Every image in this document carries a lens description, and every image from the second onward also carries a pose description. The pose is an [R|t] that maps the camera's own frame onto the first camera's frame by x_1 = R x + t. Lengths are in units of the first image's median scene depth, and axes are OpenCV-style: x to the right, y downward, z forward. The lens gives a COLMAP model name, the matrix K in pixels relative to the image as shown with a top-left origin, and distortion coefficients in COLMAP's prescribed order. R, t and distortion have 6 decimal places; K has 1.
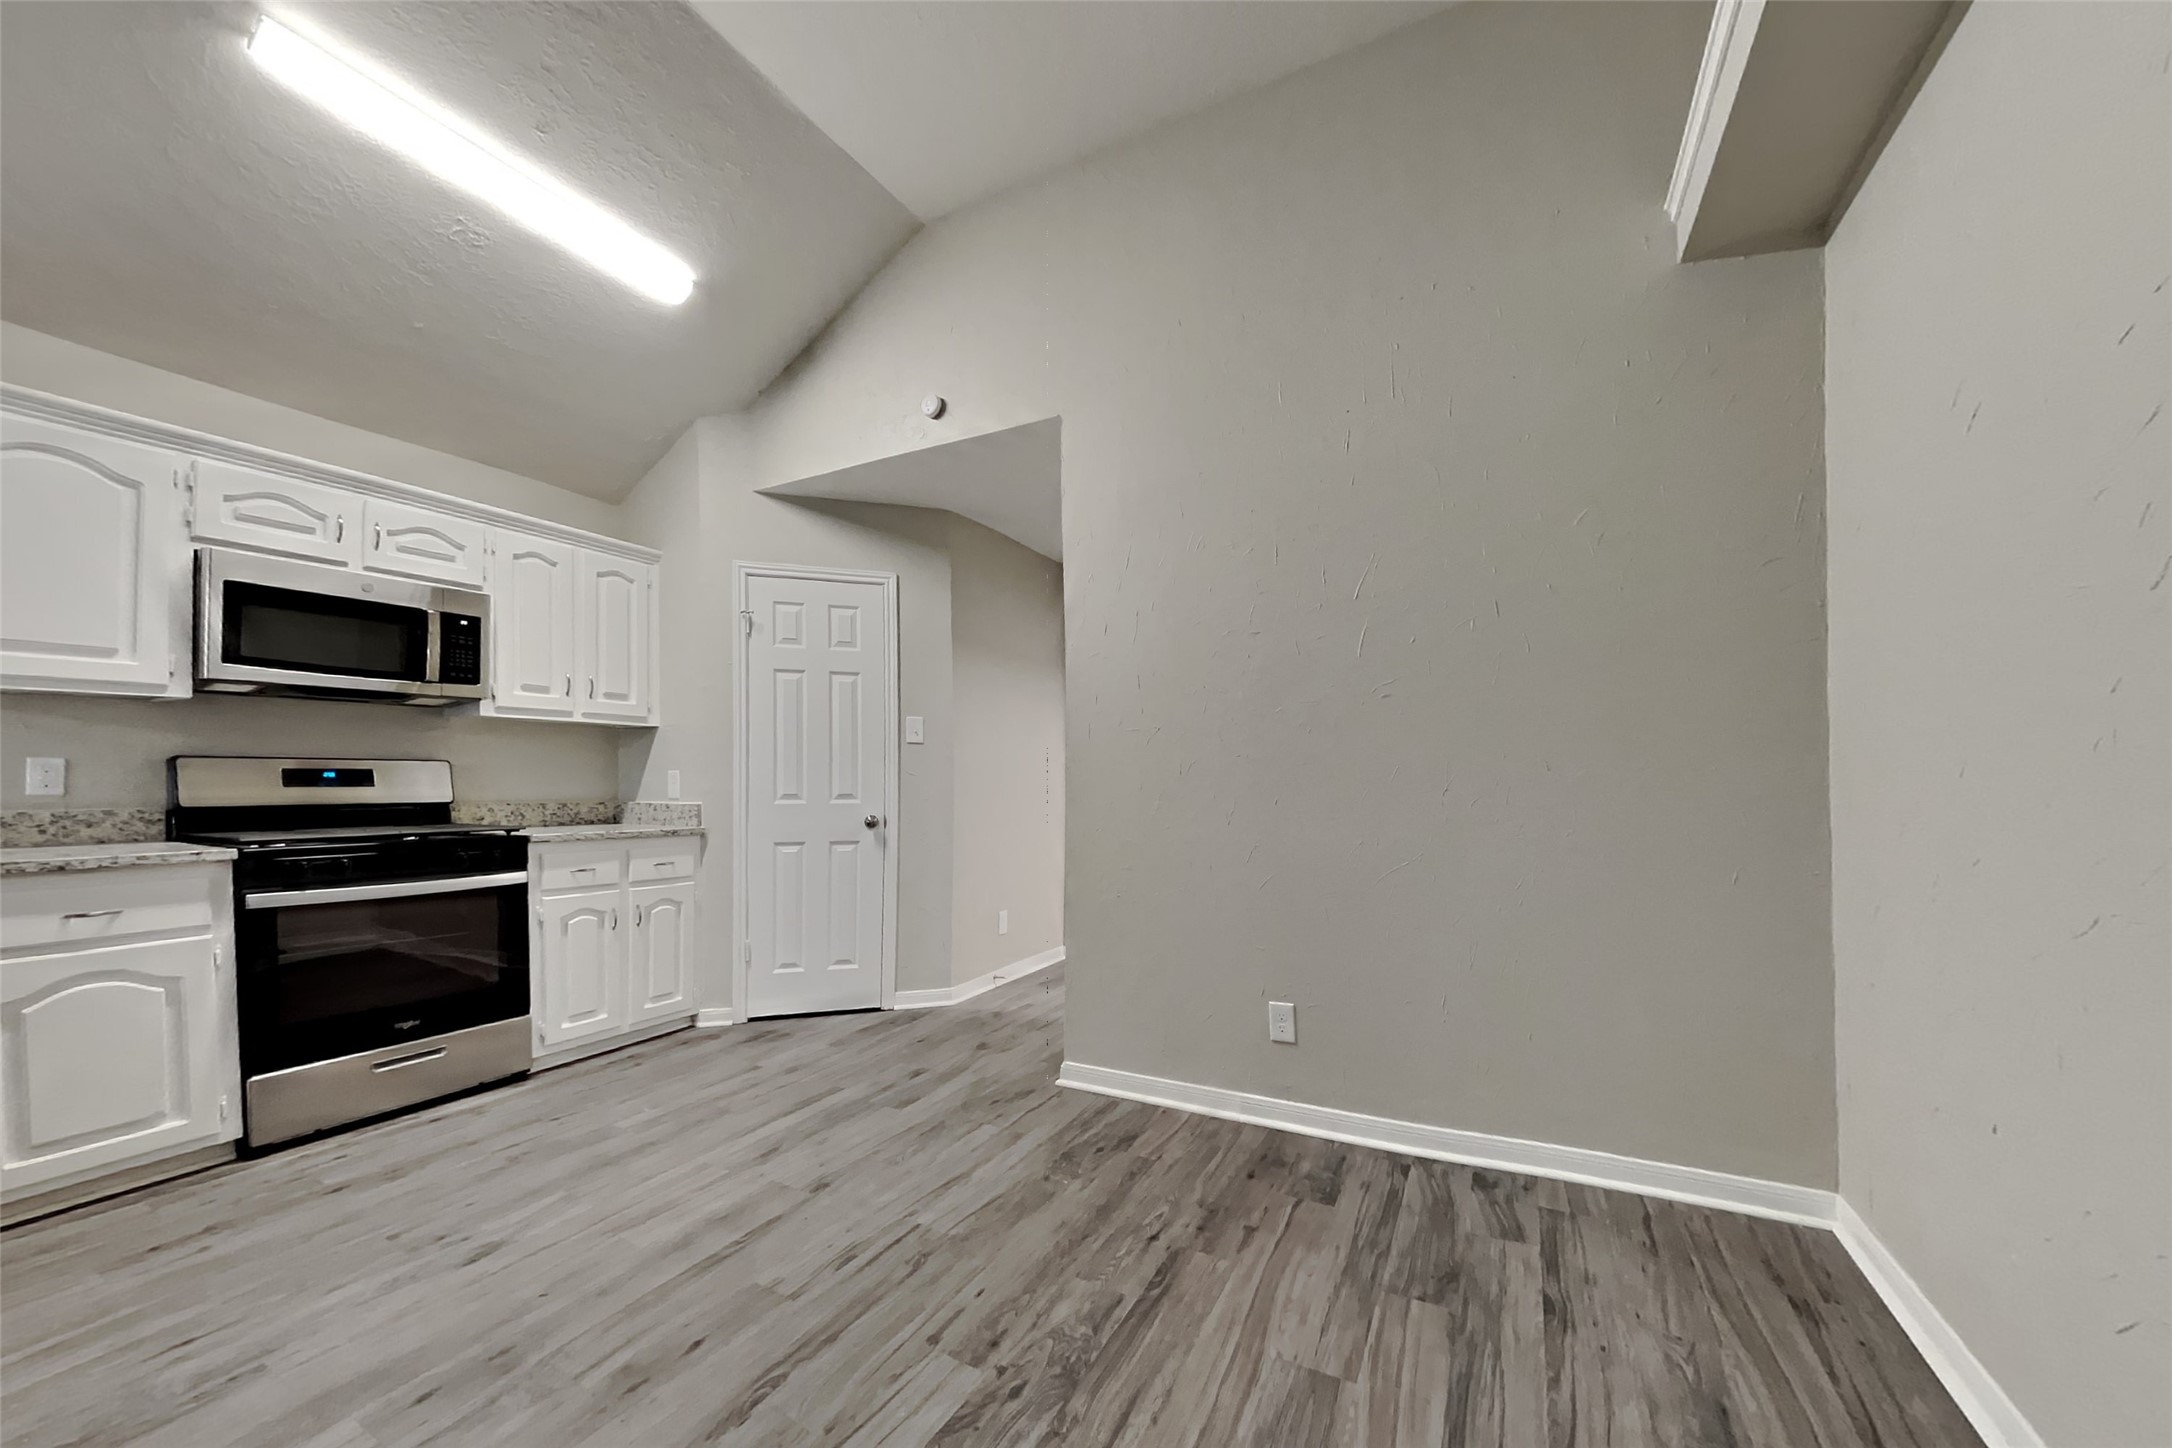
lens RADIAL K [[789.7, 0, 1085.8], [0, 789.7, 760.2], [0, 0, 1]] dist [0.000327, -0.000066]
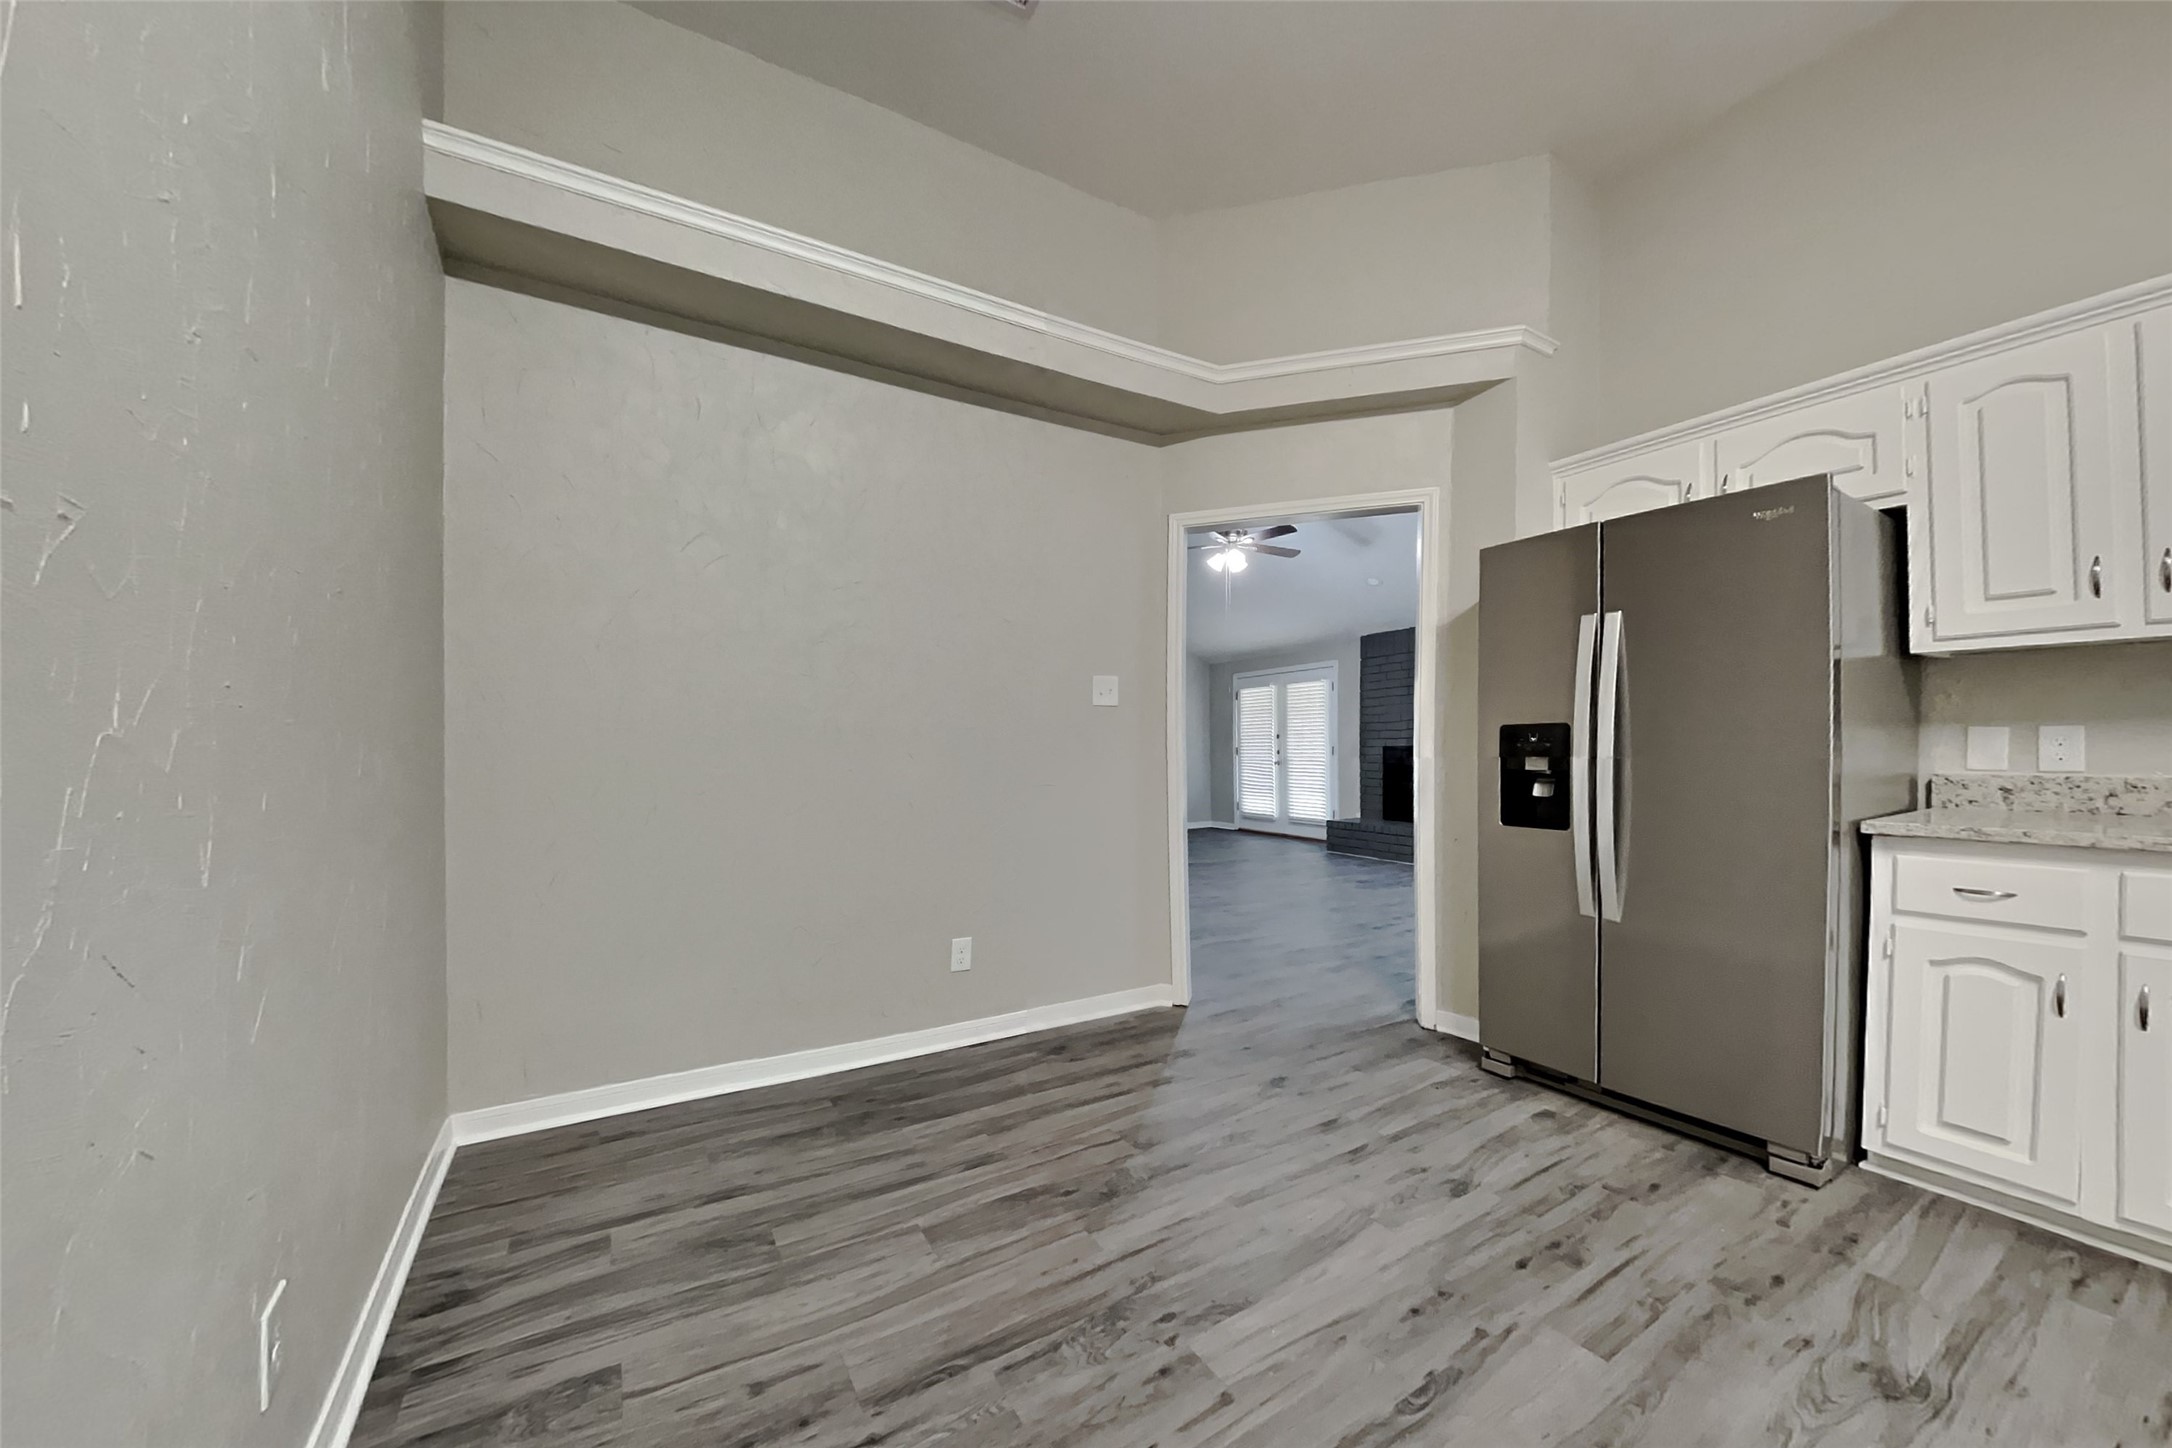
lens RADIAL K [[789.7, 0, 1085.8], [0, 789.7, 760.2], [0, 0, 1]] dist [0.000327, -0.000066]
pose [[-0.858061, -0.004445, 0.513529, -0.498823], [-0.011040, 0.999891, -0.009792, 0.055323], [-0.513429, -0.014072, -0.858016, 1.836523]]
